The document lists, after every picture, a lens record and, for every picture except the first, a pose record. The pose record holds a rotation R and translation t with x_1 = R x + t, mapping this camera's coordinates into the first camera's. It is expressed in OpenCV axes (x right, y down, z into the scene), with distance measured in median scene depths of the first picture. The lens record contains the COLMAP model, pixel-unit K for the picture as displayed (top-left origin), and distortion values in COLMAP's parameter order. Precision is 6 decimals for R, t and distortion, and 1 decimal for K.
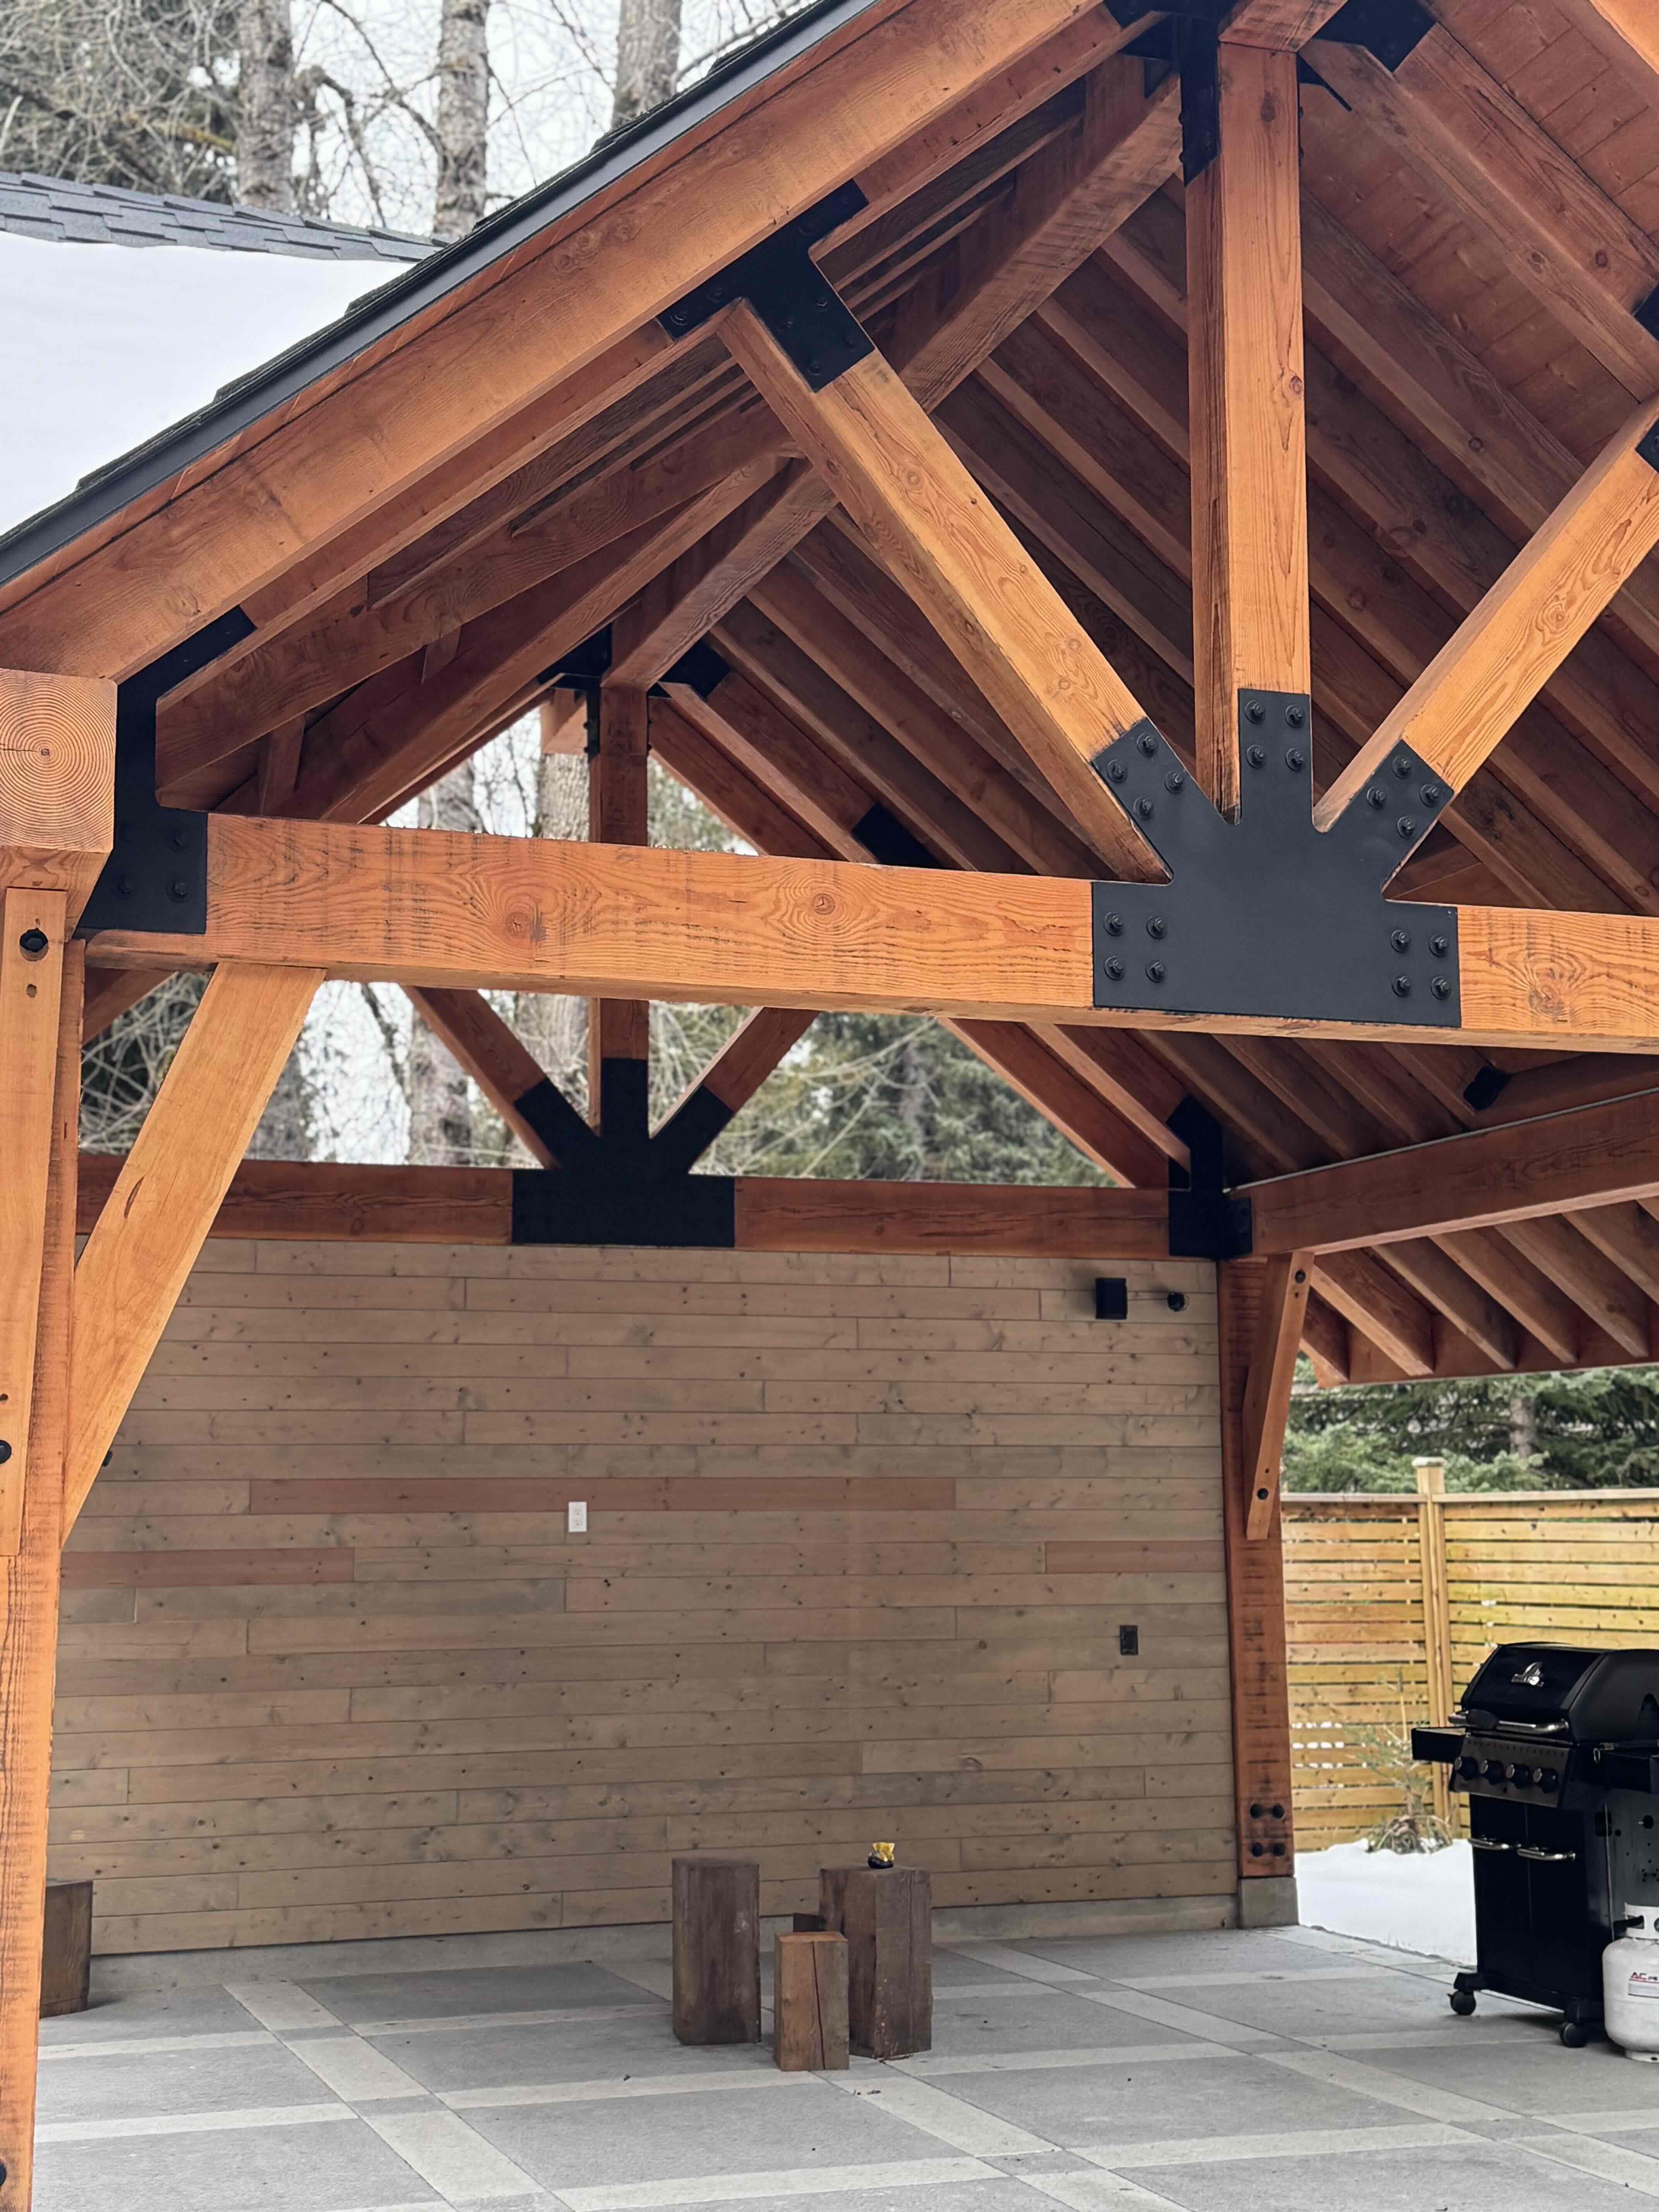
lens RADIAL K [[2958.2, 0, 819.5], [0, 2958.2, 1101.3], [0, 0, 1]] dist [0.120361, 0.000000]
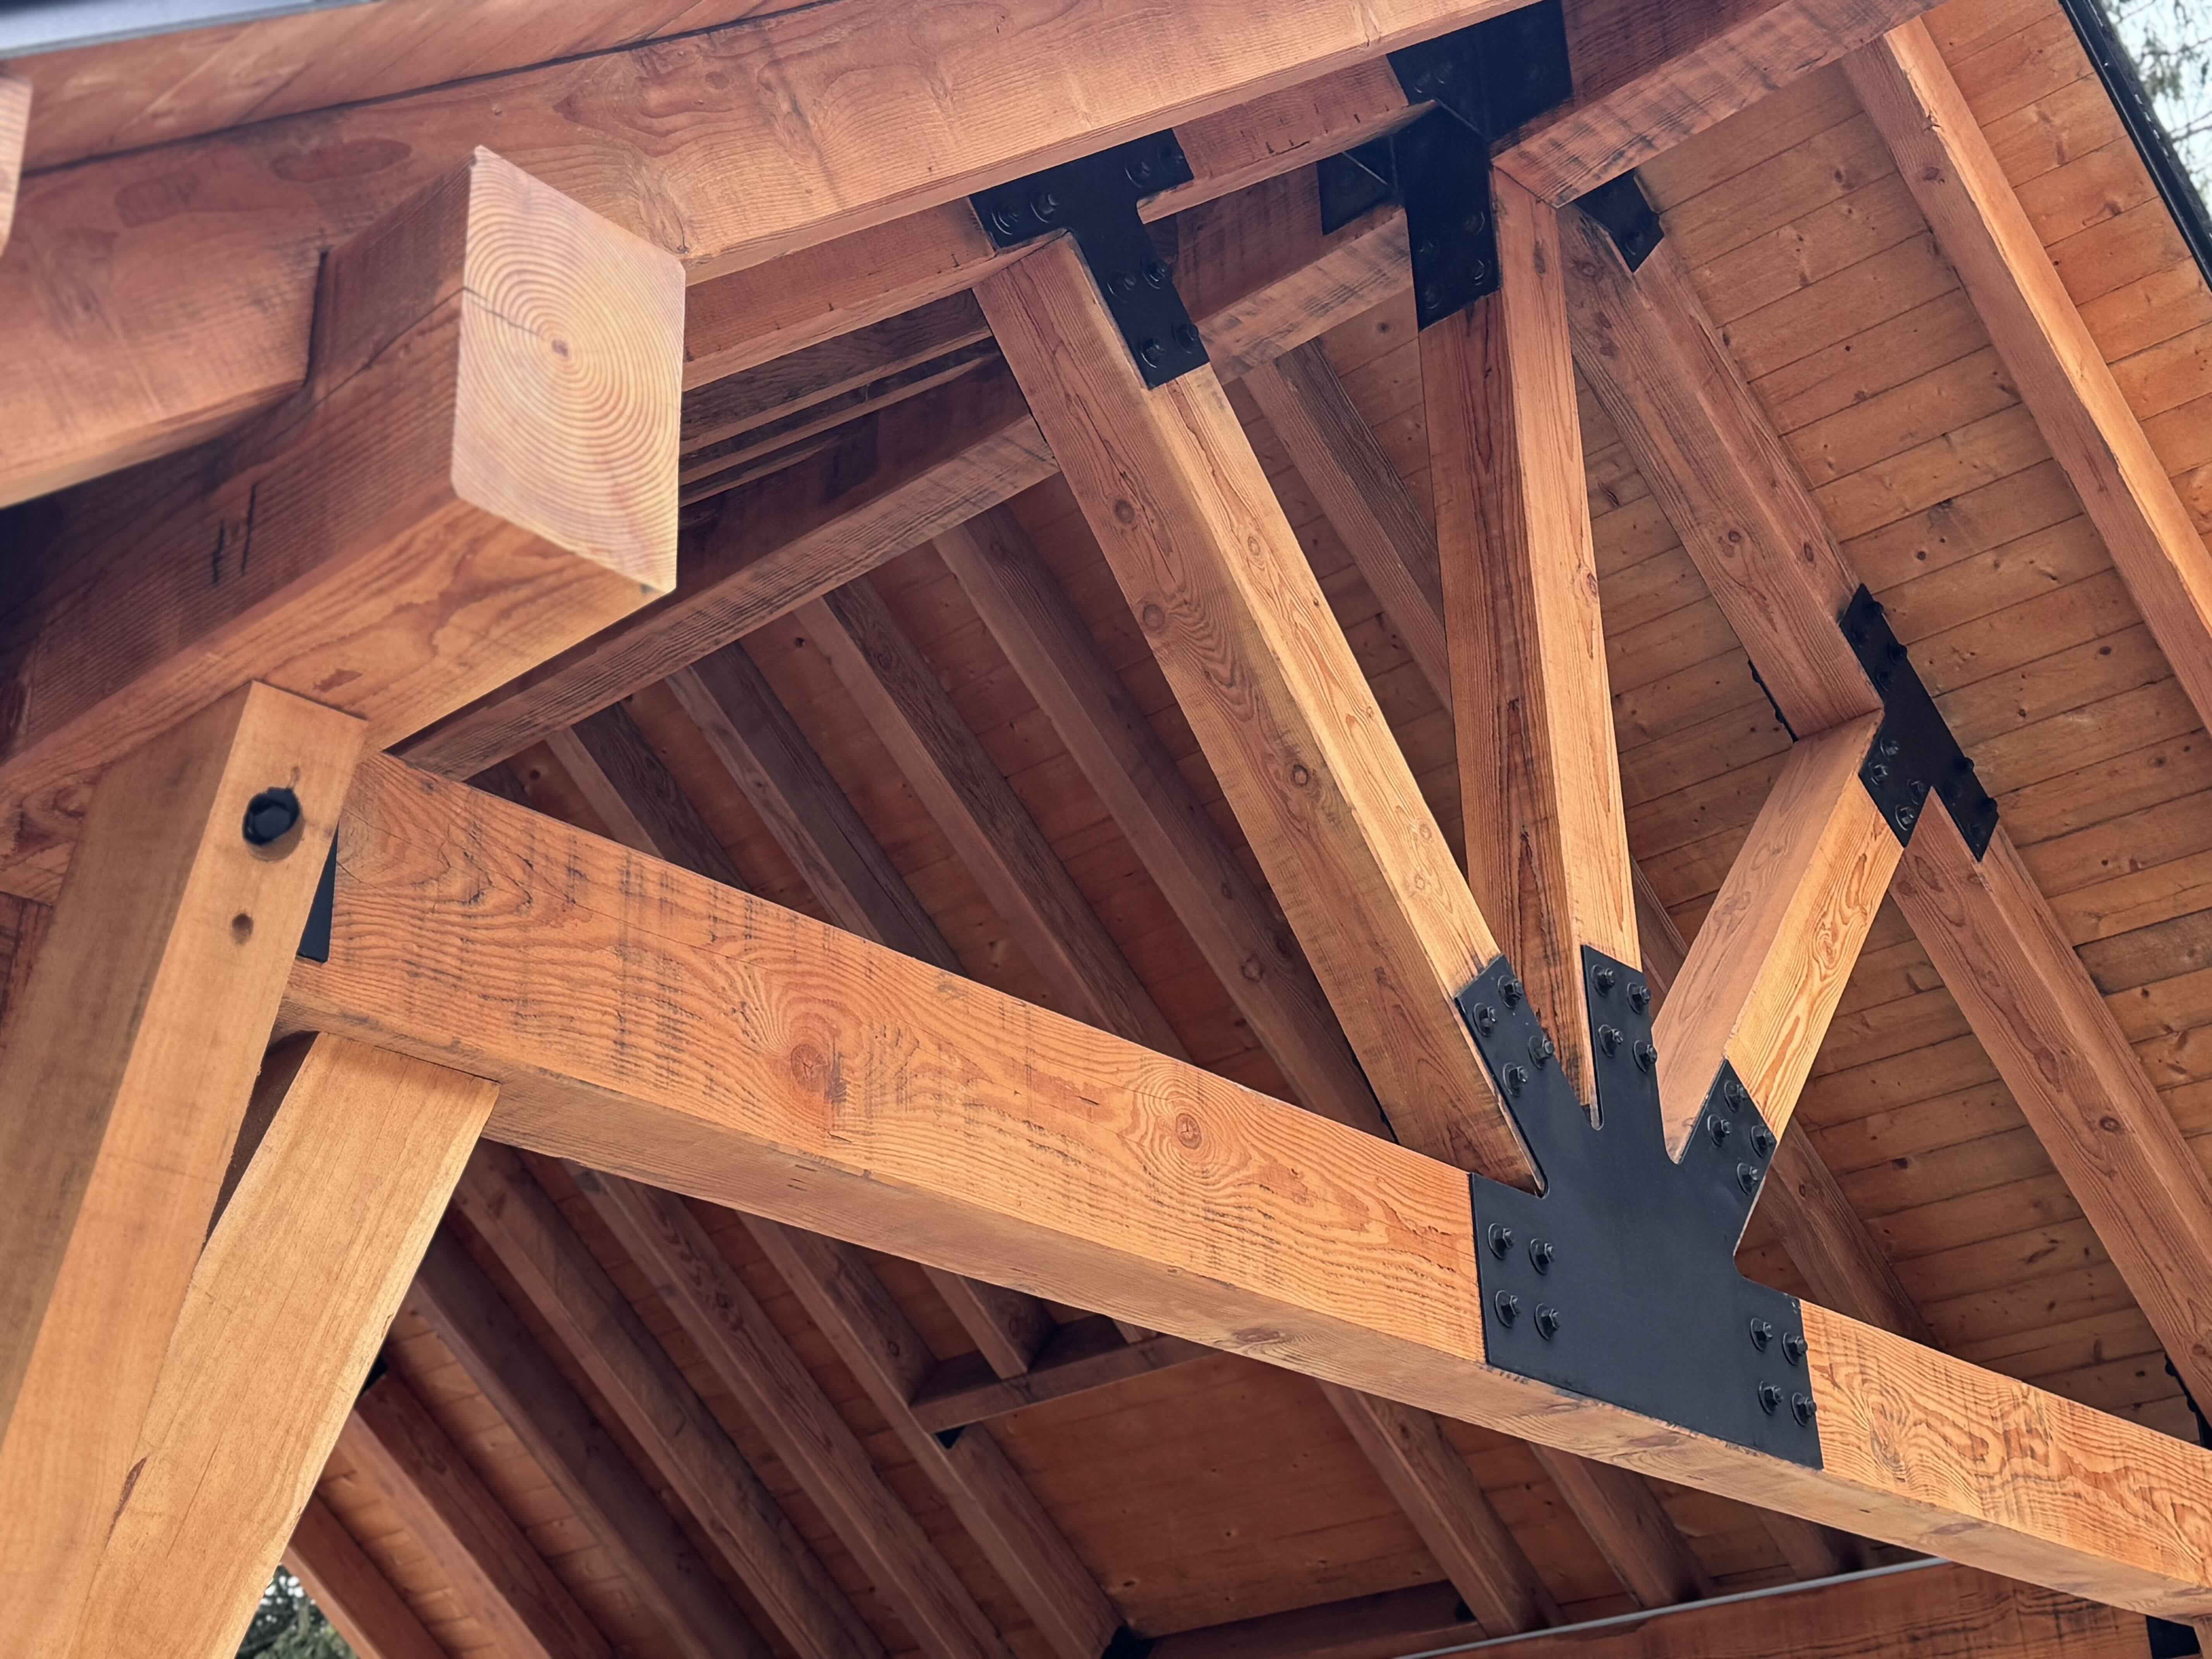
lens RADIAL K [[2958.2, 0, 1106.2], [0, 2958.2, 852.5], [0, 0, 1]] dist [0.120361, 0.000000]
pose [[0.878053, 0.183708, 0.441898, -0.288859], [-0.043724, 0.950319, -0.308191, 0.065840], [-0.476561, 0.251286, 0.842463, 0.482002]]
